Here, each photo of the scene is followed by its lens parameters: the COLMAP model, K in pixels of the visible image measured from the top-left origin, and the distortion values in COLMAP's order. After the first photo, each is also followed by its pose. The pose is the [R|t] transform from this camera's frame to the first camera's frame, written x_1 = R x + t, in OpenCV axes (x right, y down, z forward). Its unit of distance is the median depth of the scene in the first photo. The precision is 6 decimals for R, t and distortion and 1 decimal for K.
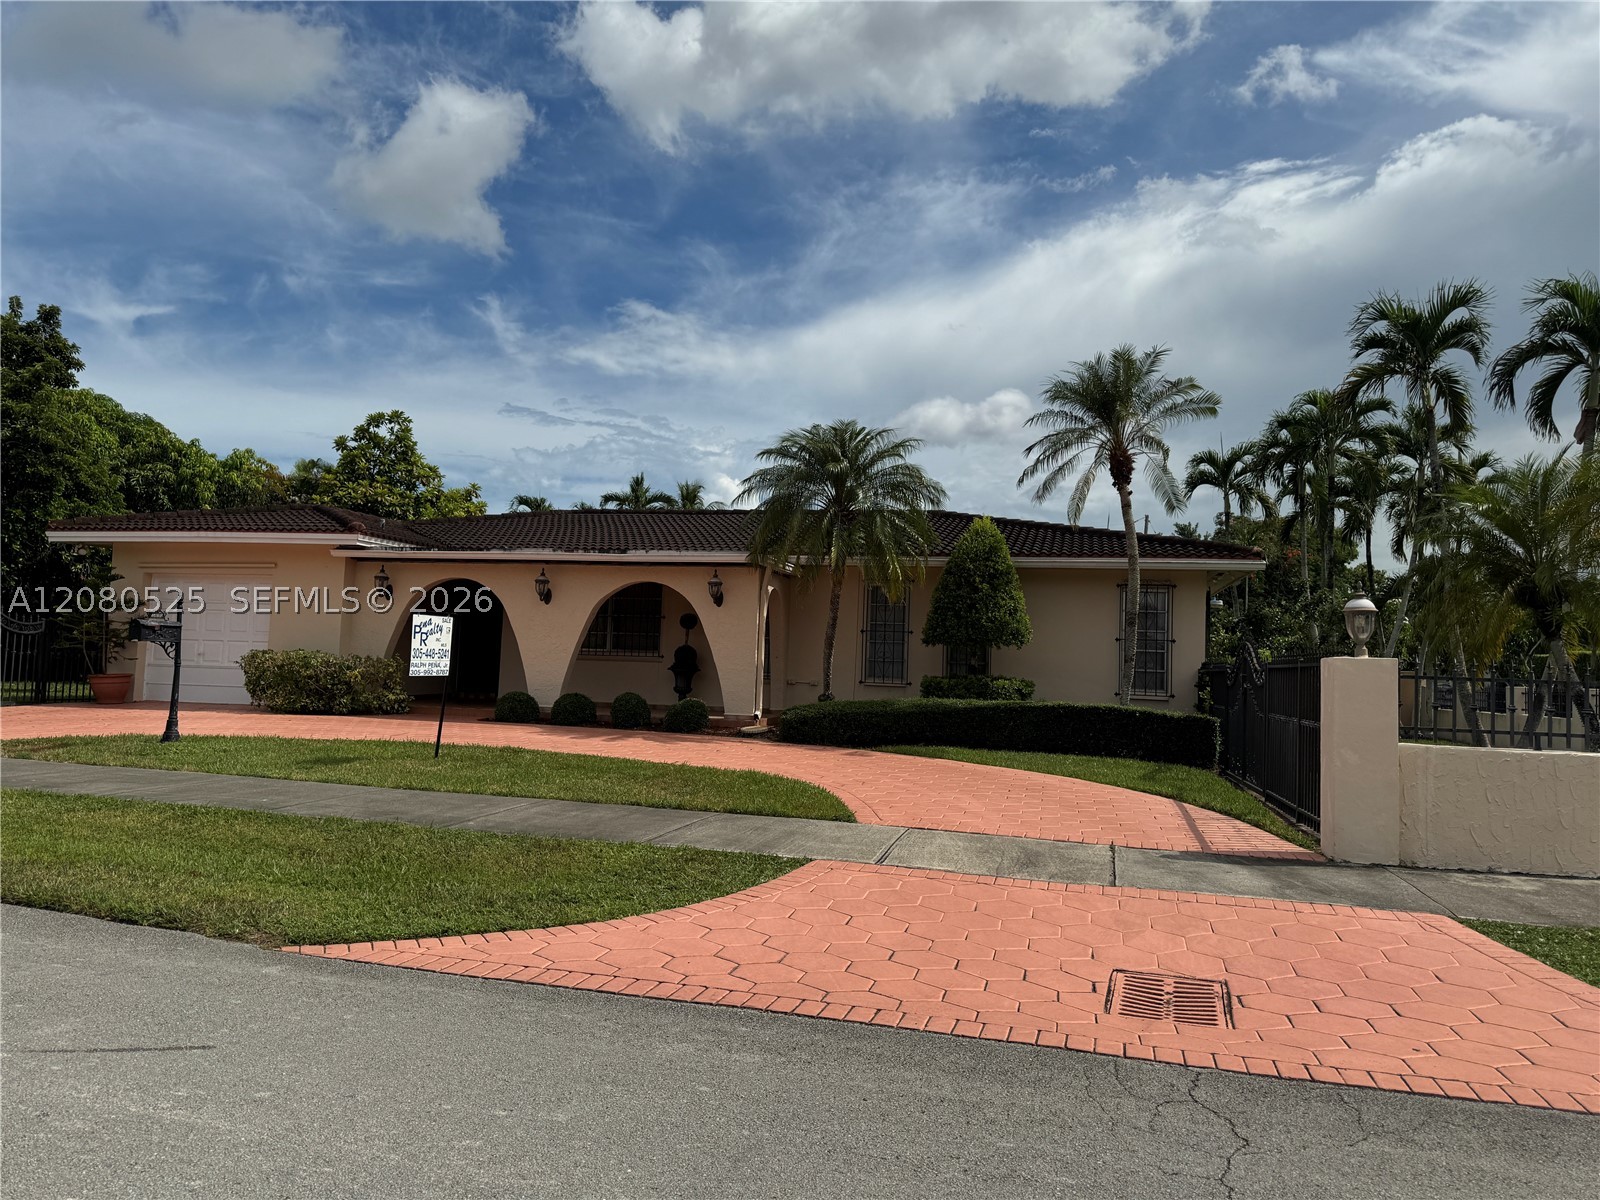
lens RADIAL K [[1128.0, 0, 798.8], [0, 1128.0, 604.9], [0, 0, 1]] dist [0.025171, -0.012961]
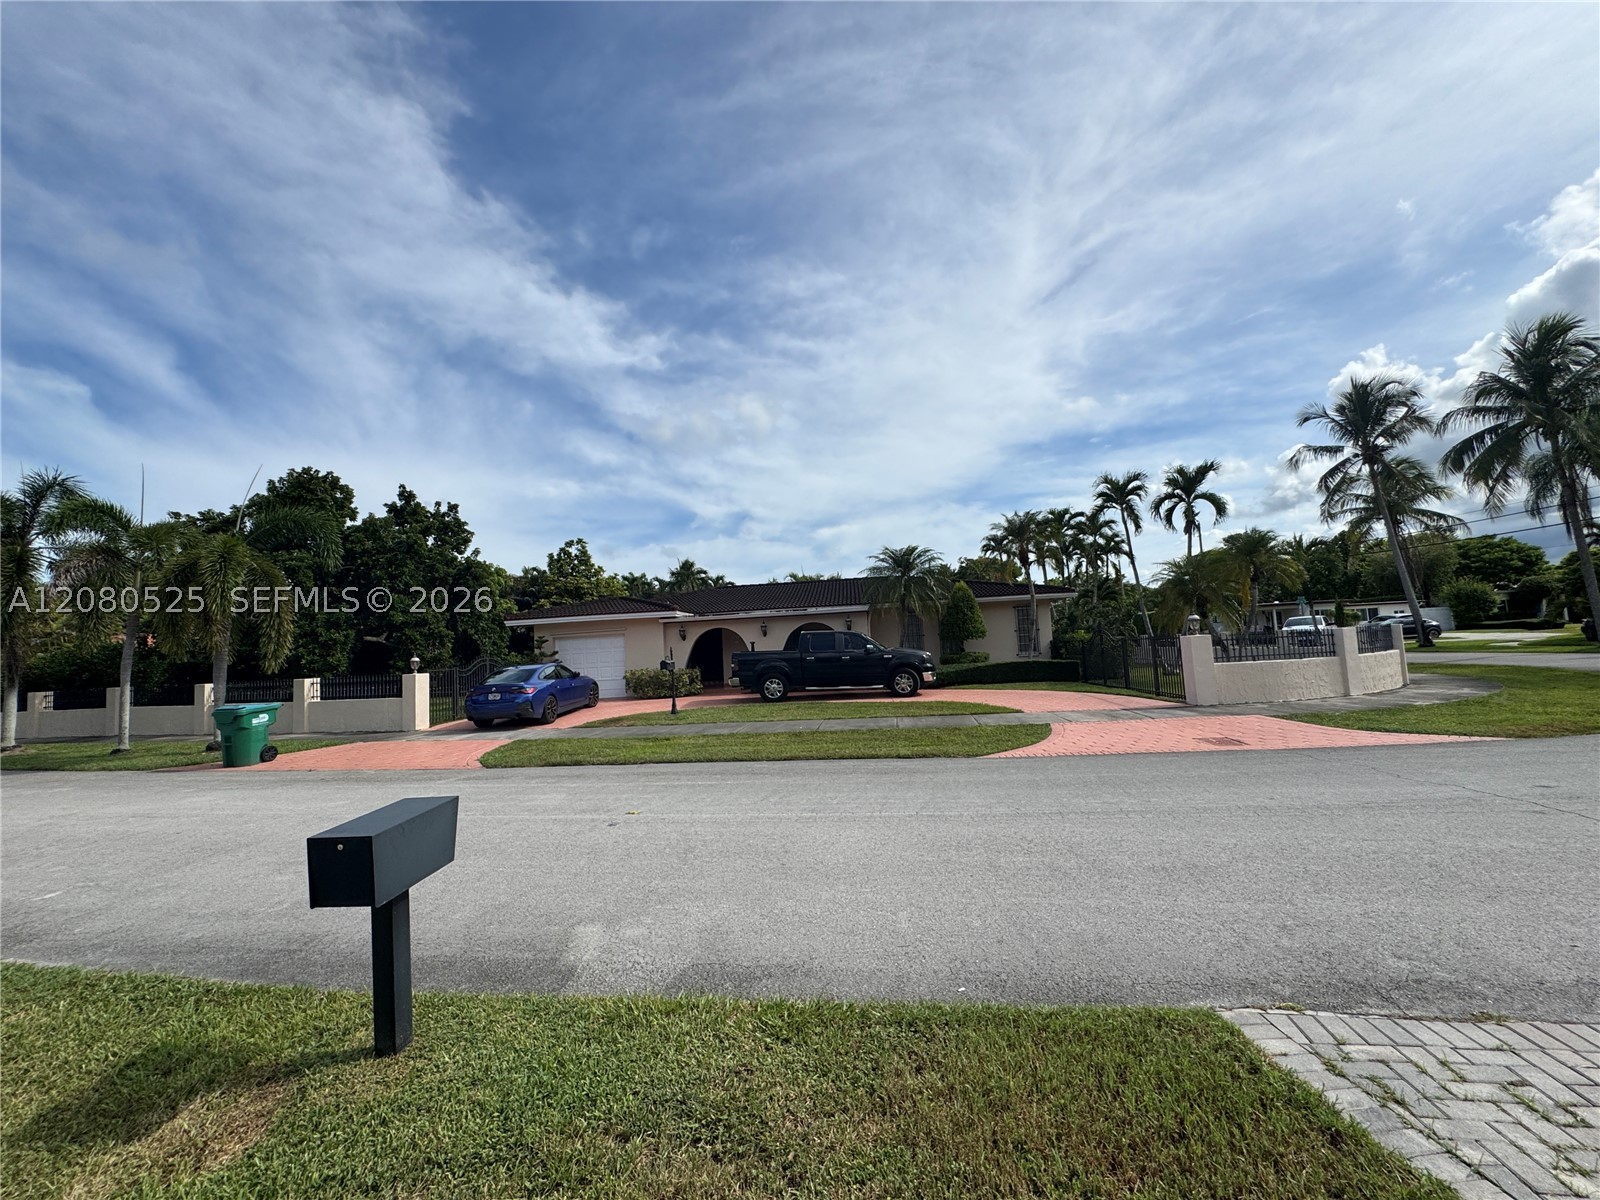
lens RADIAL K [[643.4, 0, 800.5], [0, 643.4, 598.4], [0, 0, 1]] dist [0.002426, 0.000057]
pose [[0.984485, -0.074130, 0.159042, -0.340607], [0.078451, 0.996696, -0.021056, -0.041307], [-0.156956, 0.033207, 0.987047, -0.210577]]
